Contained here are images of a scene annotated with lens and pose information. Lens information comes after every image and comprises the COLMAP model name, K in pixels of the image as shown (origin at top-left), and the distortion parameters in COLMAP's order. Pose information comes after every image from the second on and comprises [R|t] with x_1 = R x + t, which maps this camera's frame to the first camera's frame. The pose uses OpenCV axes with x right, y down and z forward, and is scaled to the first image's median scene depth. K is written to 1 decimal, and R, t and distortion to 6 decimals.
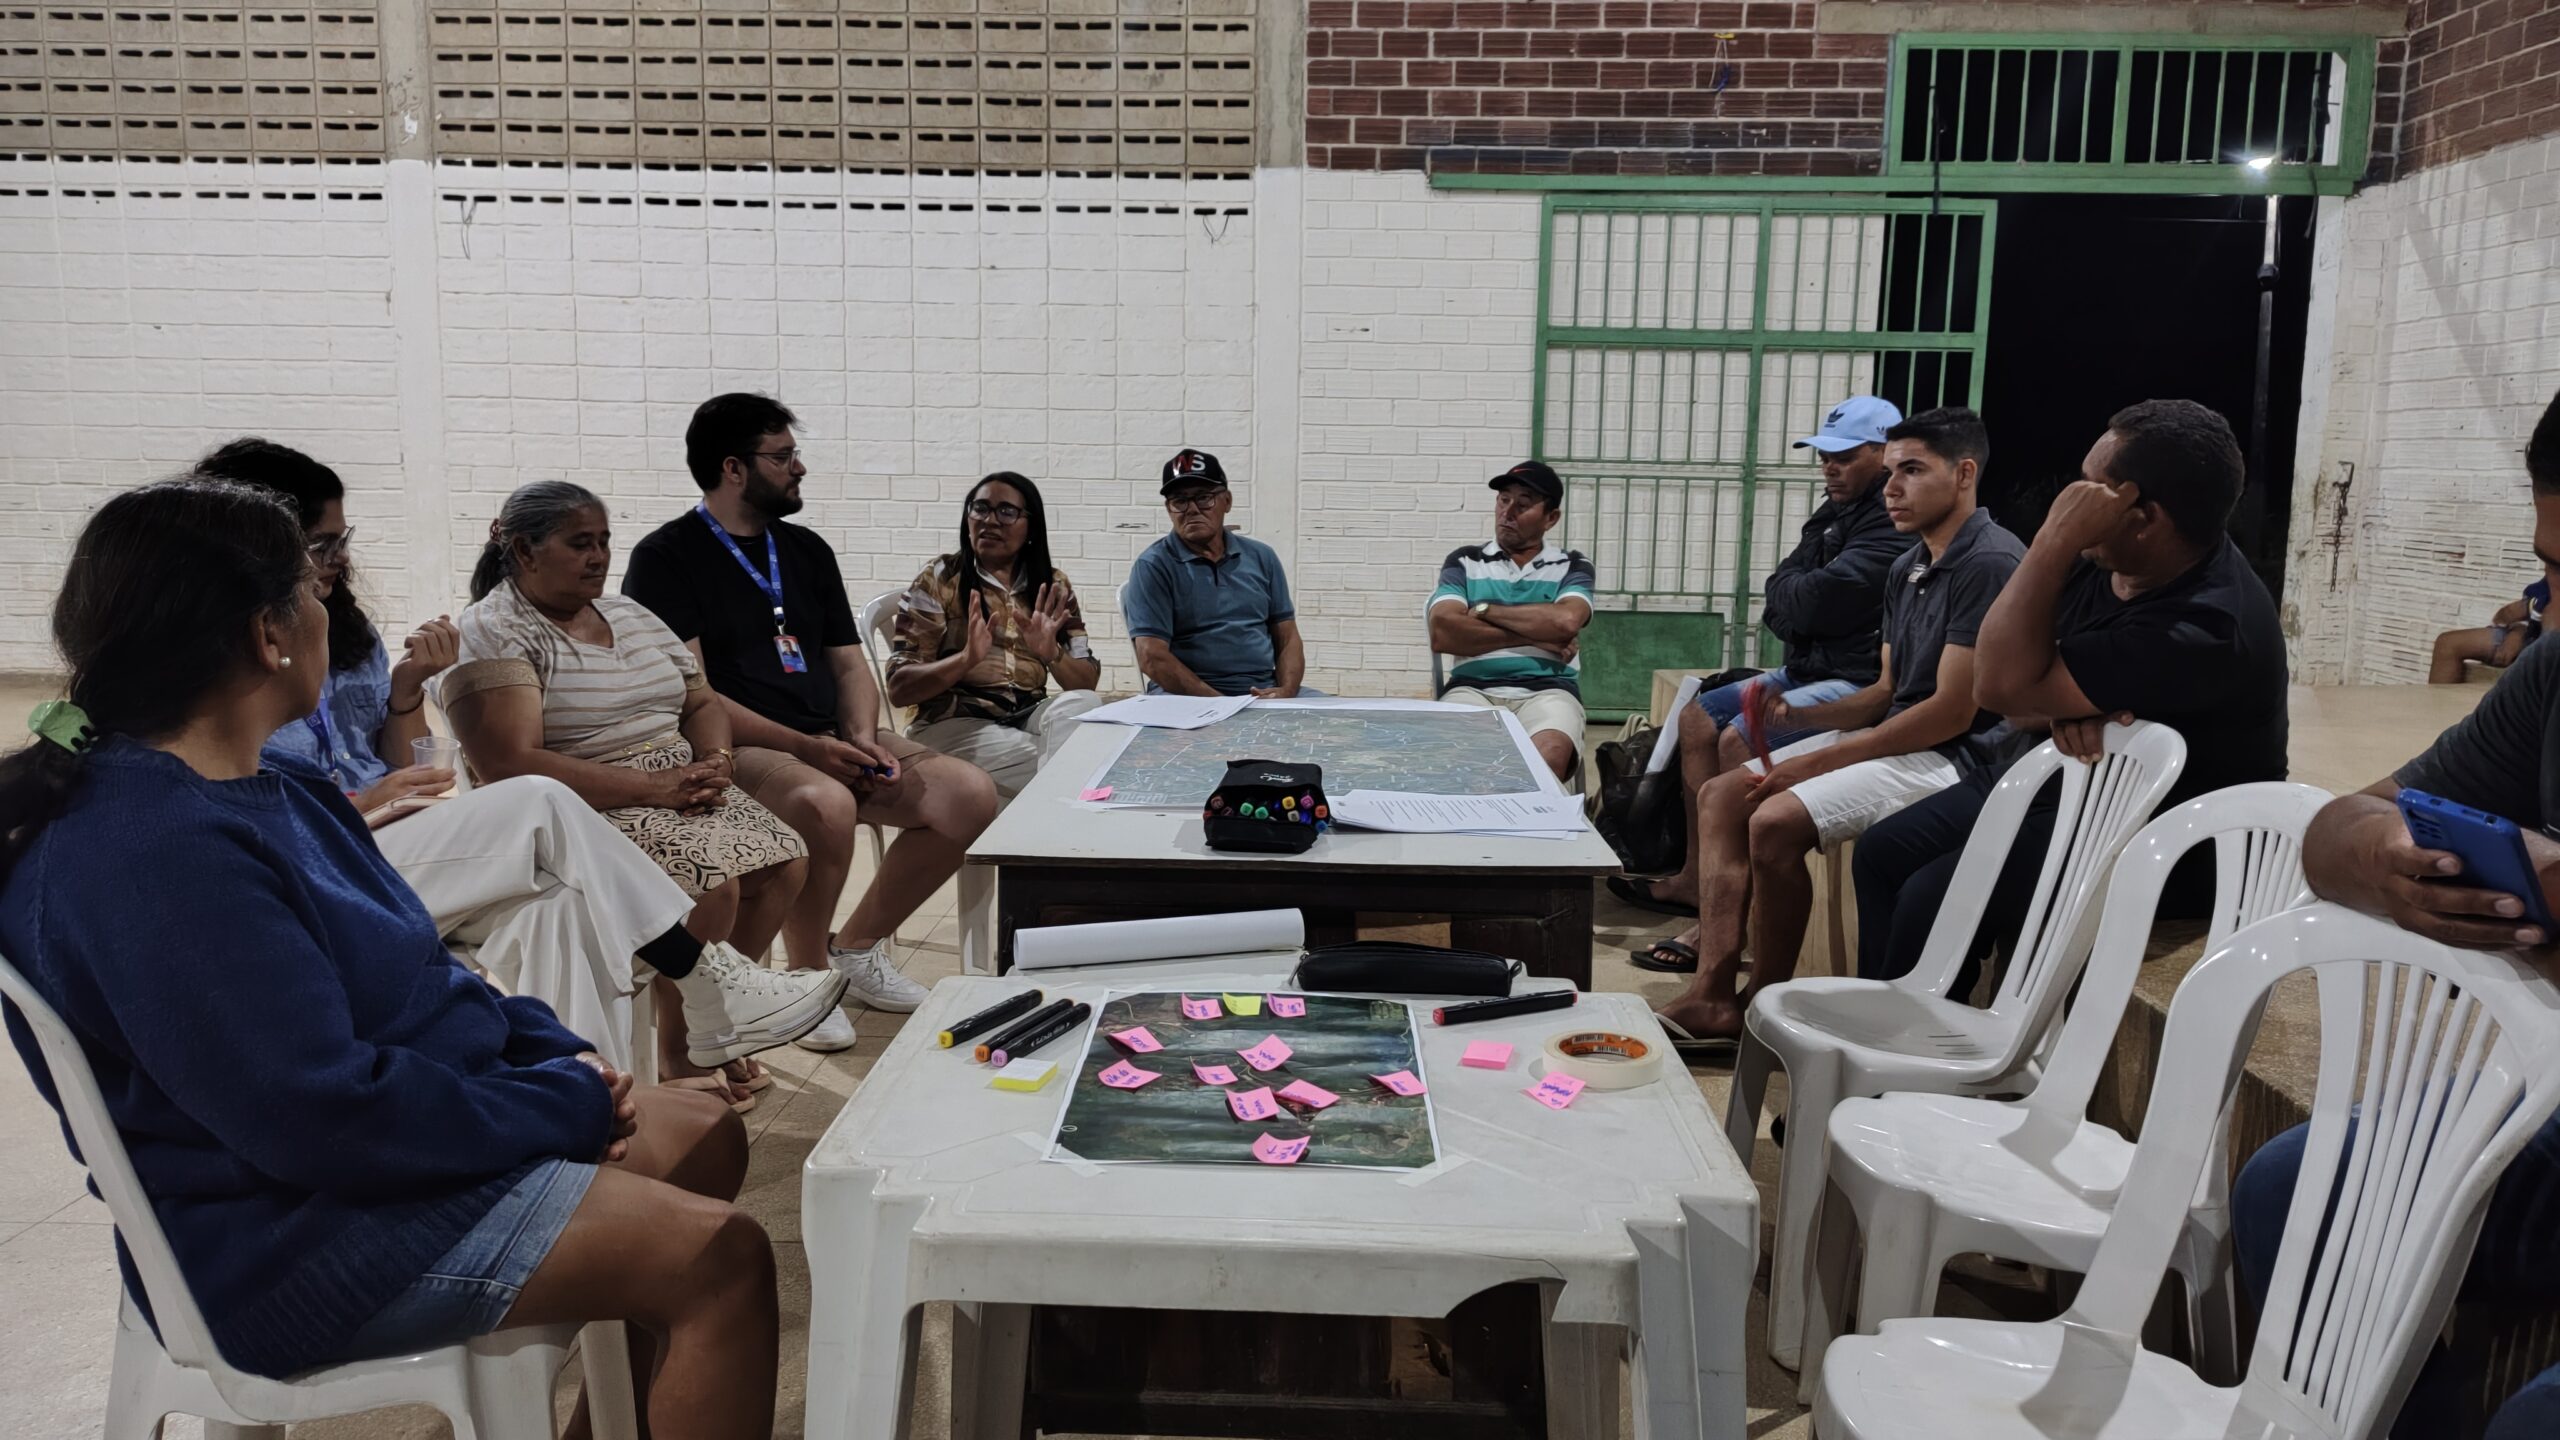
lens RADIAL K [[1759.0, 0, 1270.2], [0, 1759.0, 703.5], [0, 0, 1]] dist [0.047084, -0.059732]
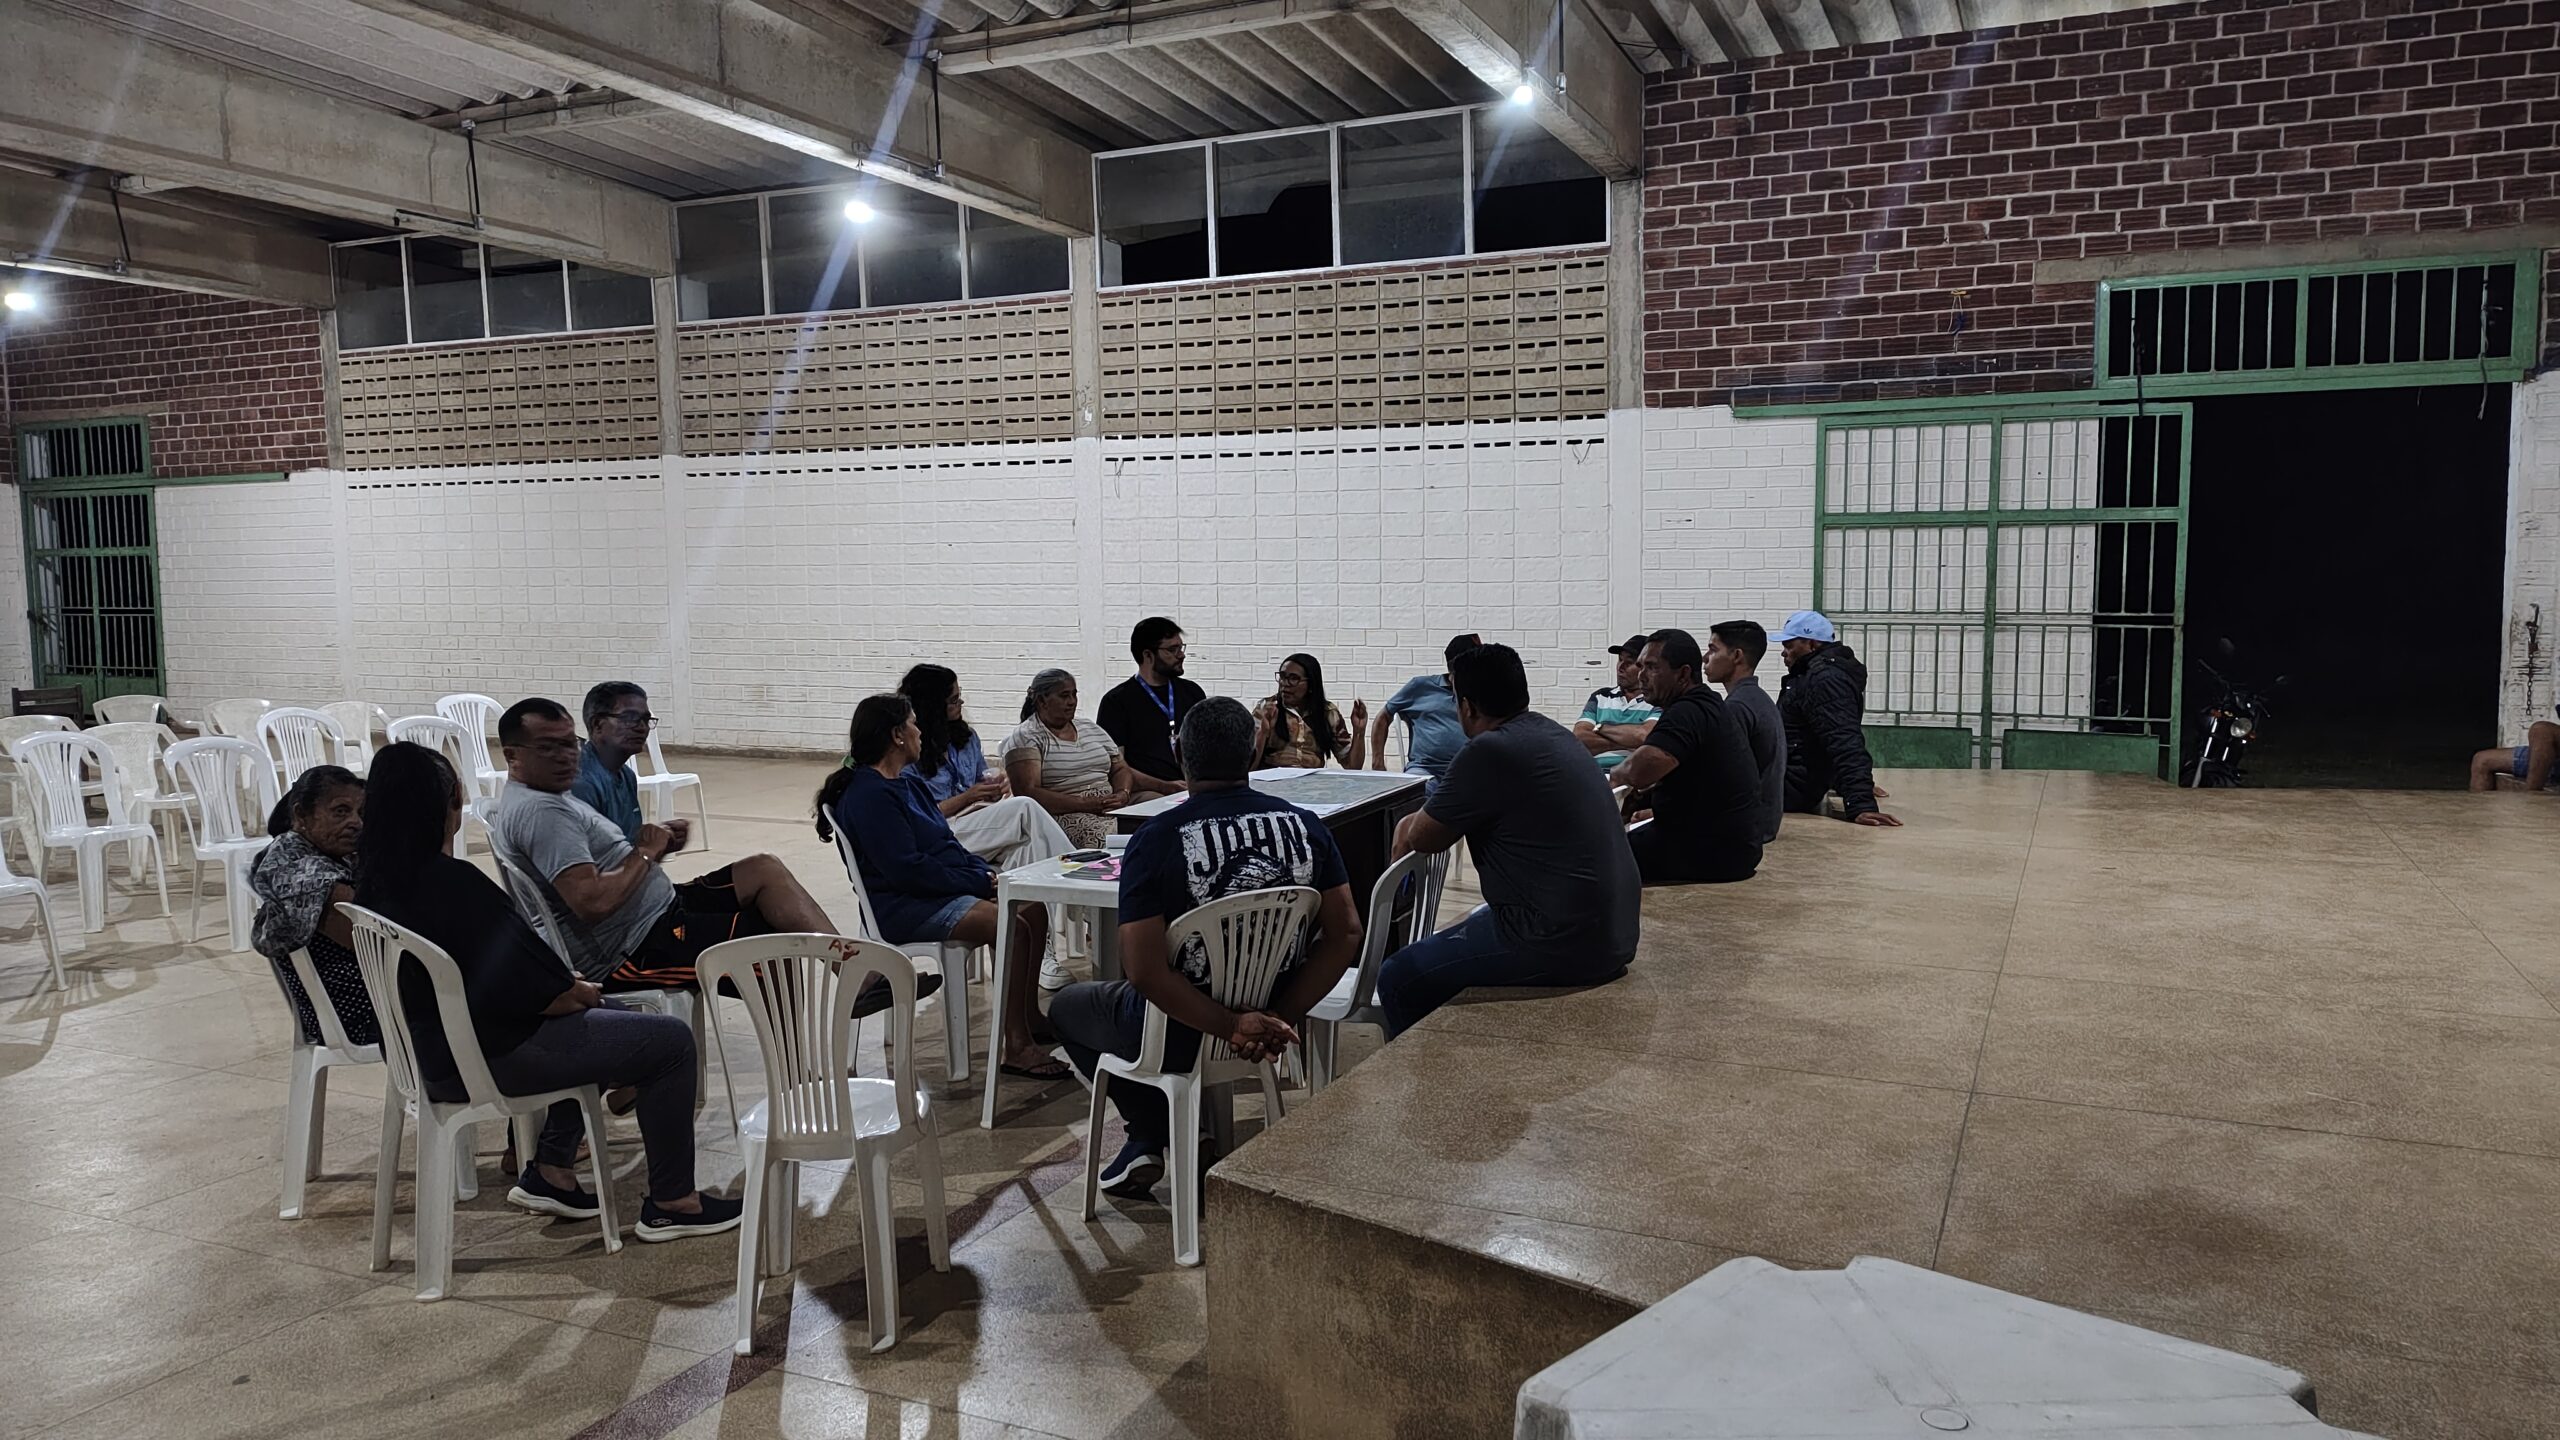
lens RADIAL K [[1710.9, 0, 1260.9], [0, 1710.9, 712.3], [0, 0, 1]] dist [0.012465, -0.015424]
pose [[0.920591, 0.006245, -0.390479, 0.276382], [-0.026392, 0.998581, -0.046252, 0.009146], [0.389636, 0.052885, 0.919449, -0.361797]]
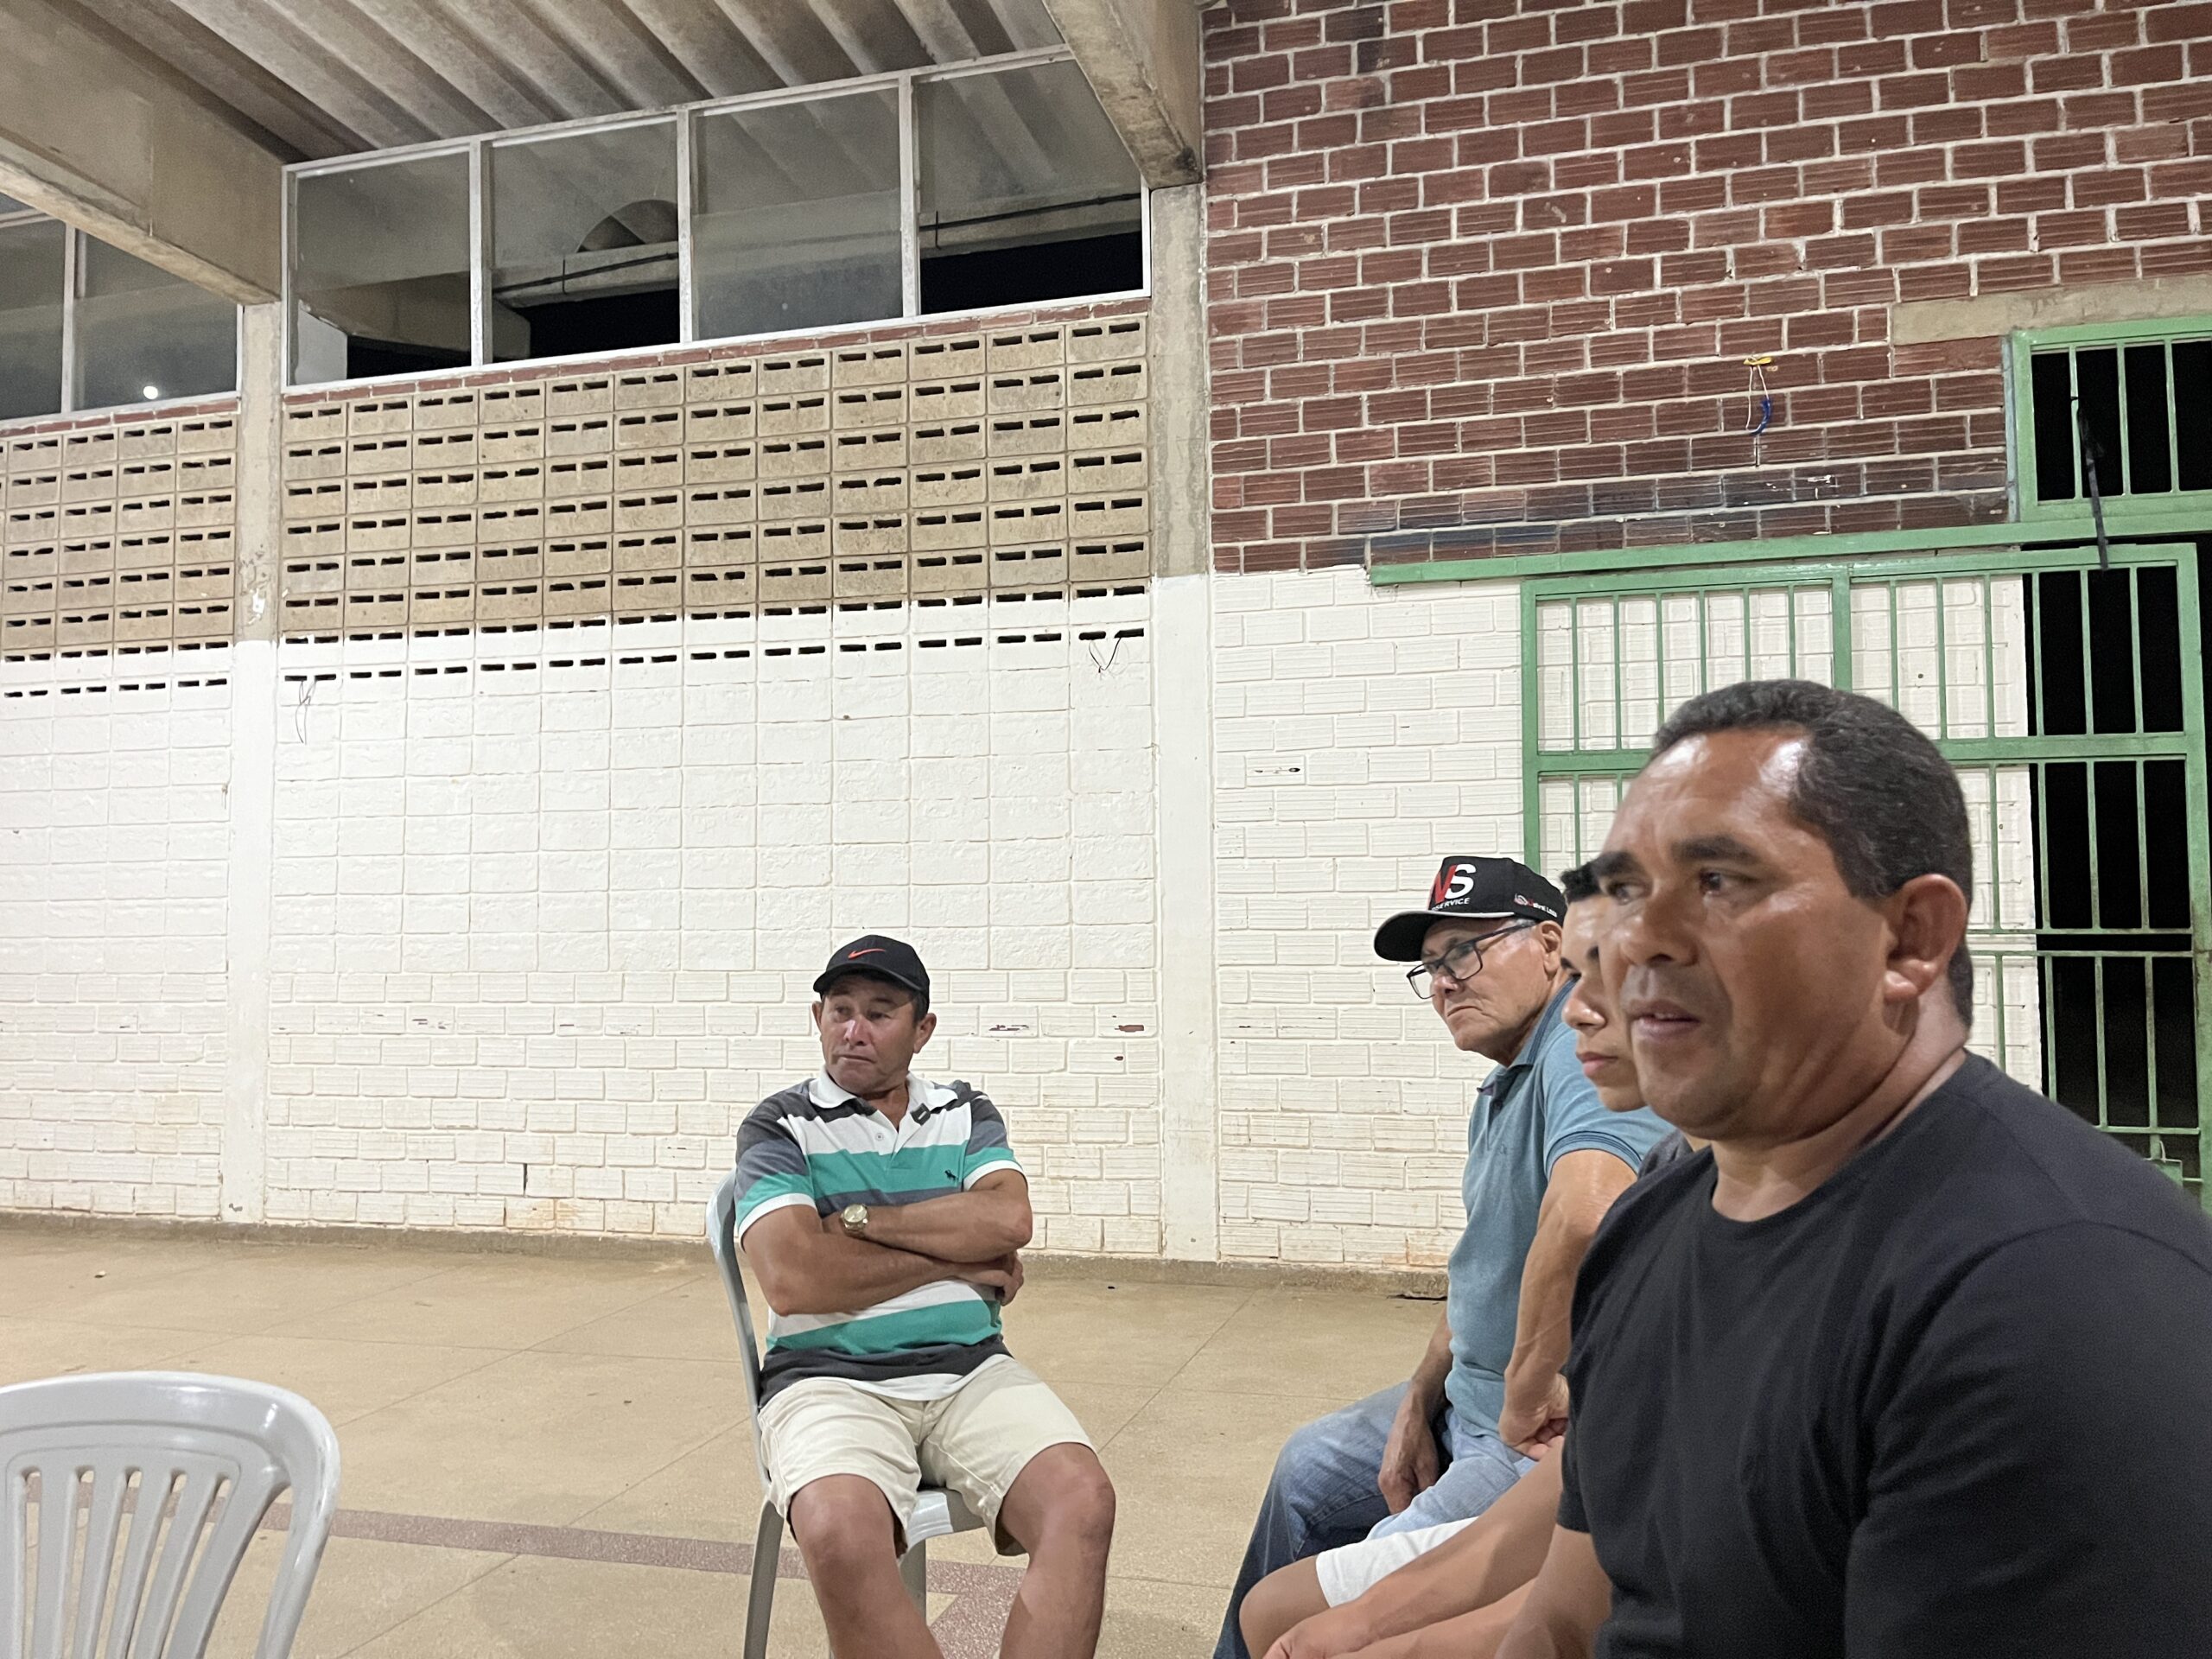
lens RADIAL K [[1674.8, 0, 1124.3], [0, 1674.8, 835.5], [0, 0, 1]] dist [0.059441, -0.084242]
pose [[0.975472, -0.038895, -0.216661, 0.141272], [-0.005439, 0.979706, -0.200367, -0.038283], [0.220058, 0.196631, 0.955464, 0.301357]]
